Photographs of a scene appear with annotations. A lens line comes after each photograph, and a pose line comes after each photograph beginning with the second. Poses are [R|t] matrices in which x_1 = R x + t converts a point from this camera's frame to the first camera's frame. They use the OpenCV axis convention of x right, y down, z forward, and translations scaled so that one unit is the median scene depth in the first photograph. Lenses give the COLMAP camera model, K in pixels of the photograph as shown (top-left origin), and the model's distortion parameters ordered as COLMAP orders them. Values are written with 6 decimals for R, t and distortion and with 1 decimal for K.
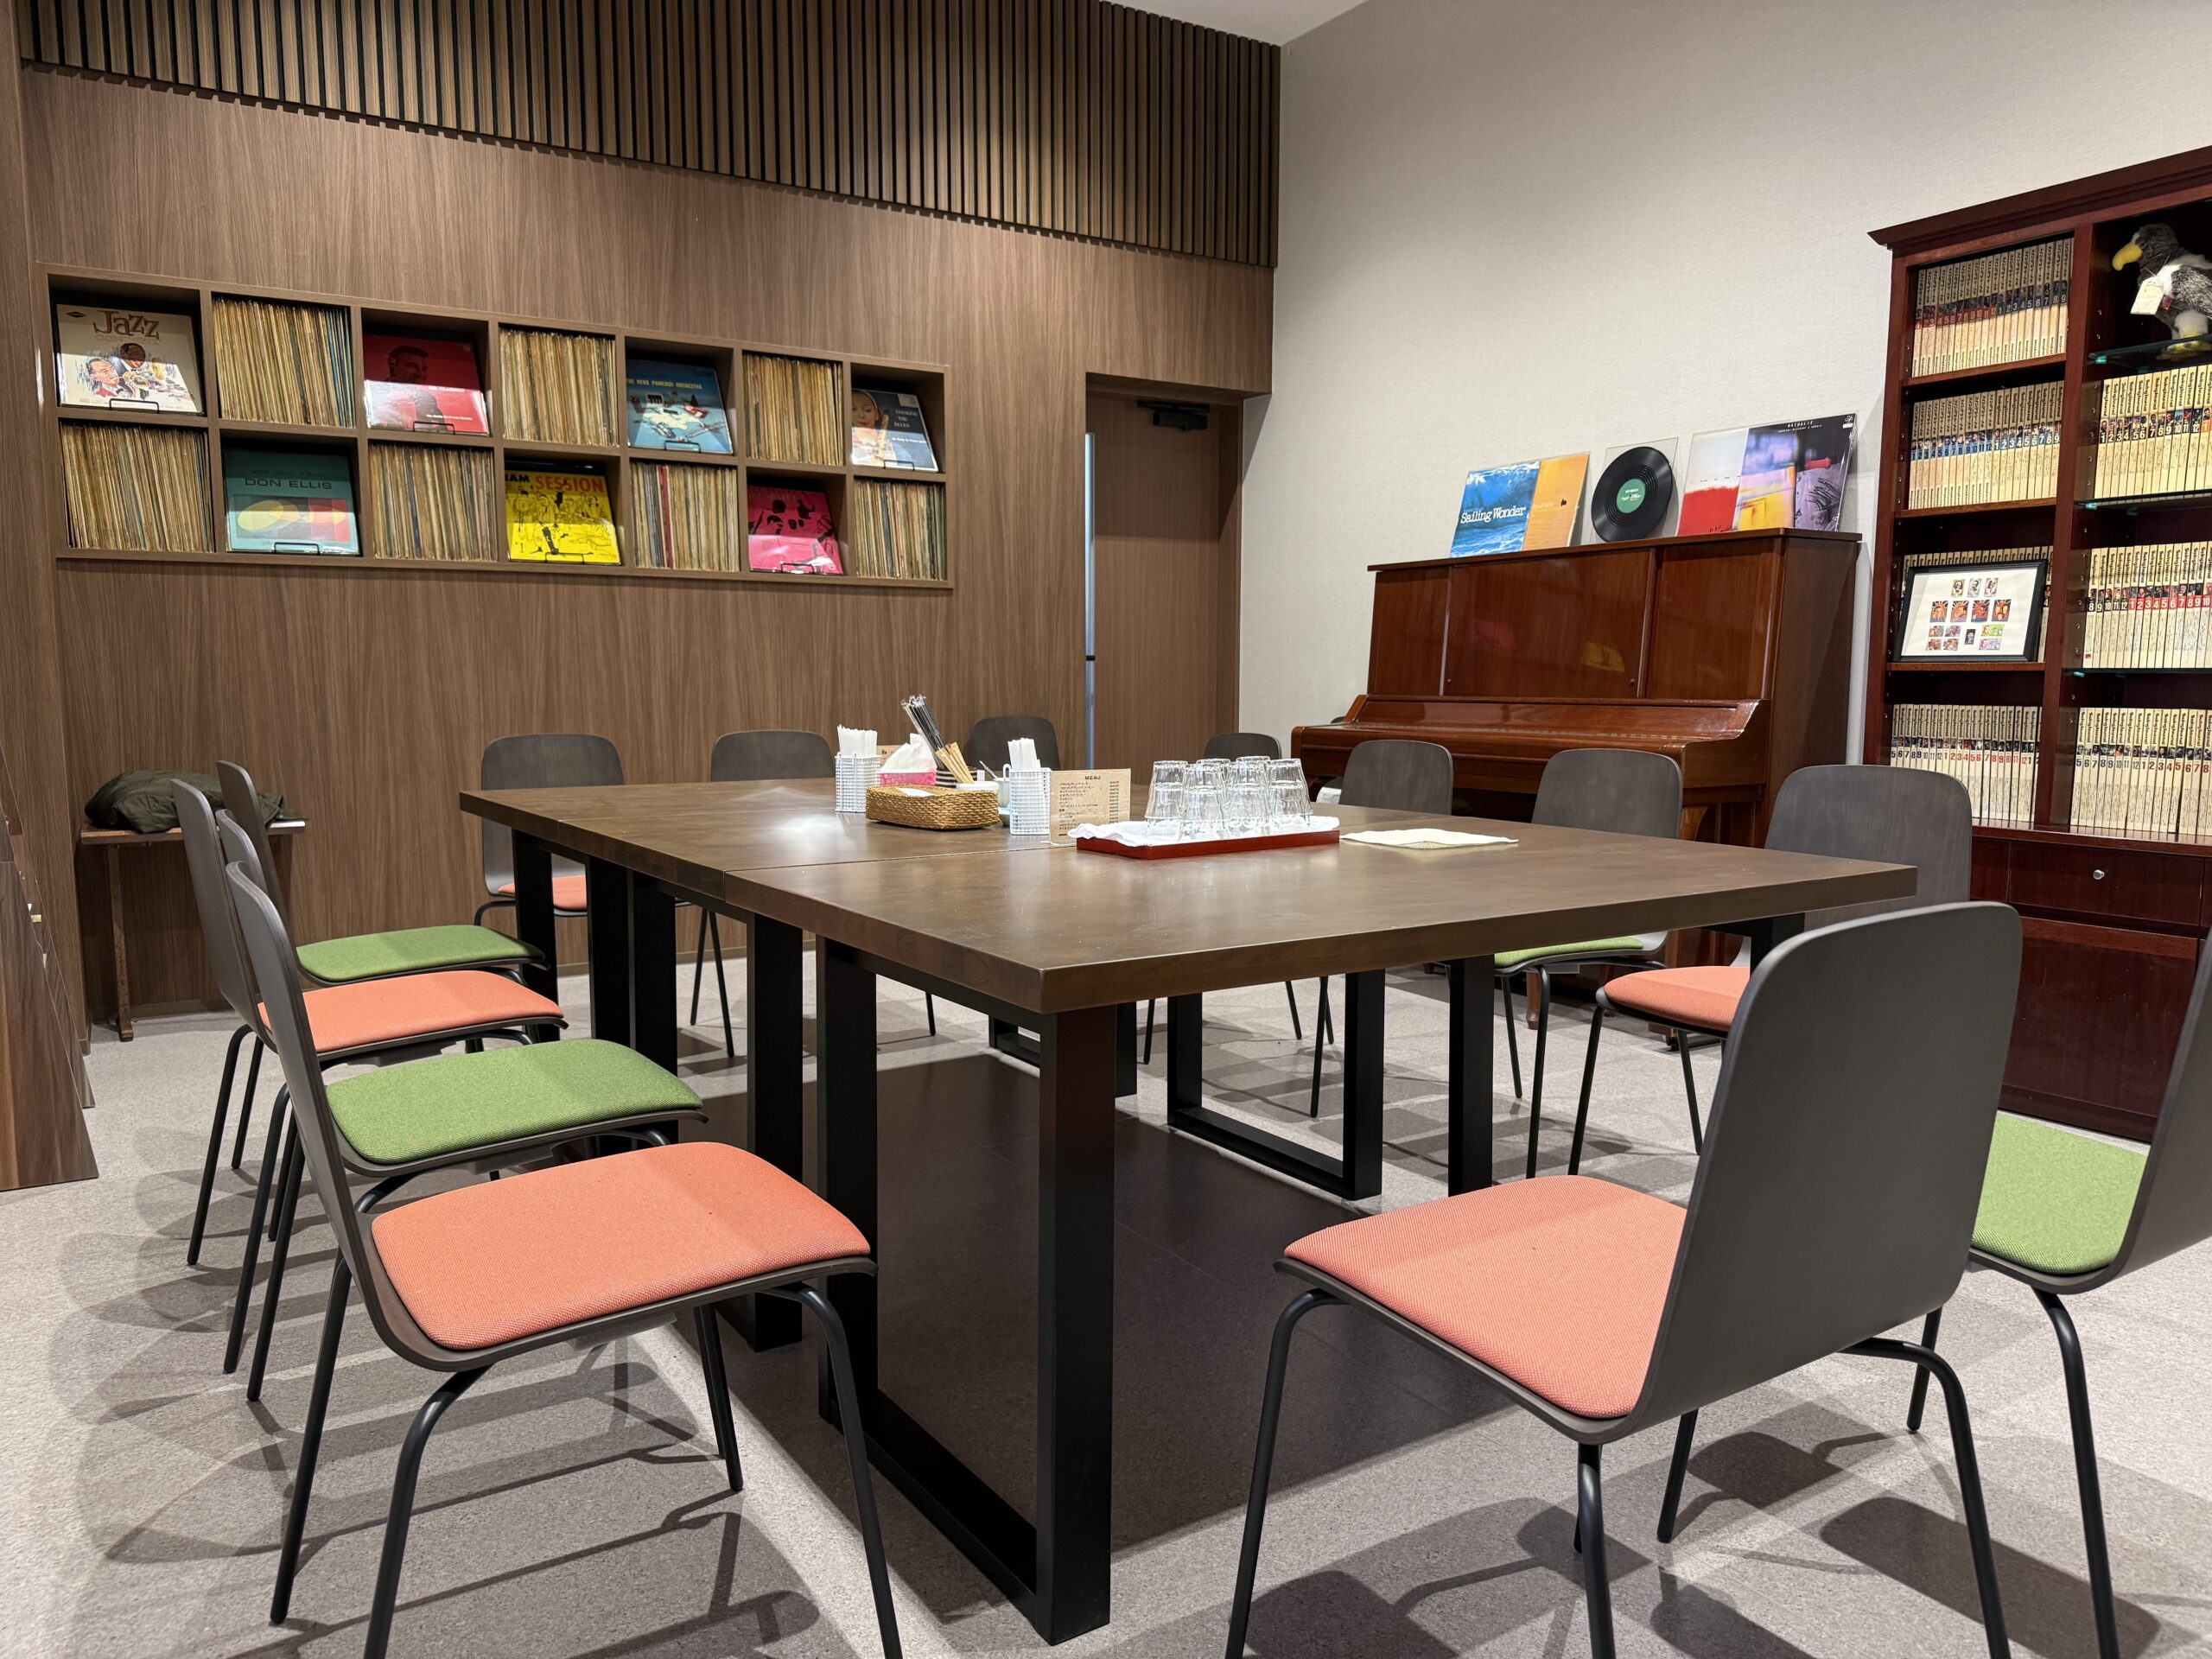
lens RADIAL K [[1550.4, 0, 1082.6], [0, 1550.4, 842.2], [0, 0, 1]] dist [-0.011960, -0.008370]
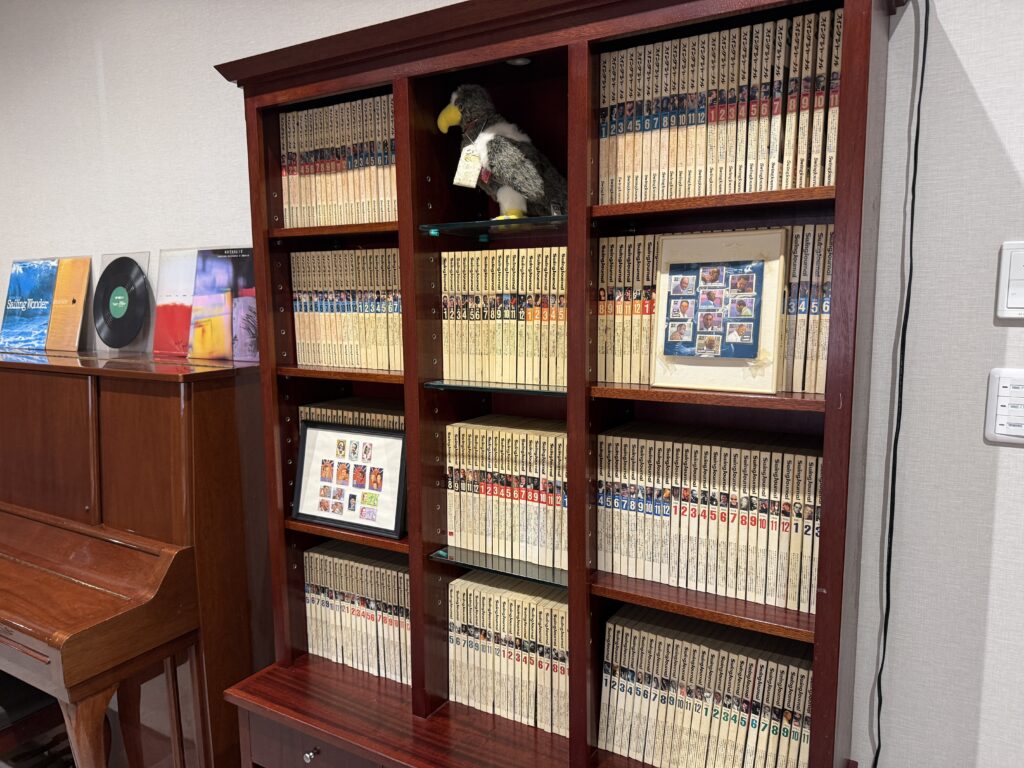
lens RADIAL K [[717.7, 0, 520.7], [0, 717.7, 382.2], [0, 0, 1]] dist [-0.011960, -0.008370]
pose [[0.878717, -0.082320, 0.470191, 0.471871], [0.066042, 0.996510, 0.051044, -0.228966], [-0.472752, -0.013801, 0.881087, 0.564527]]
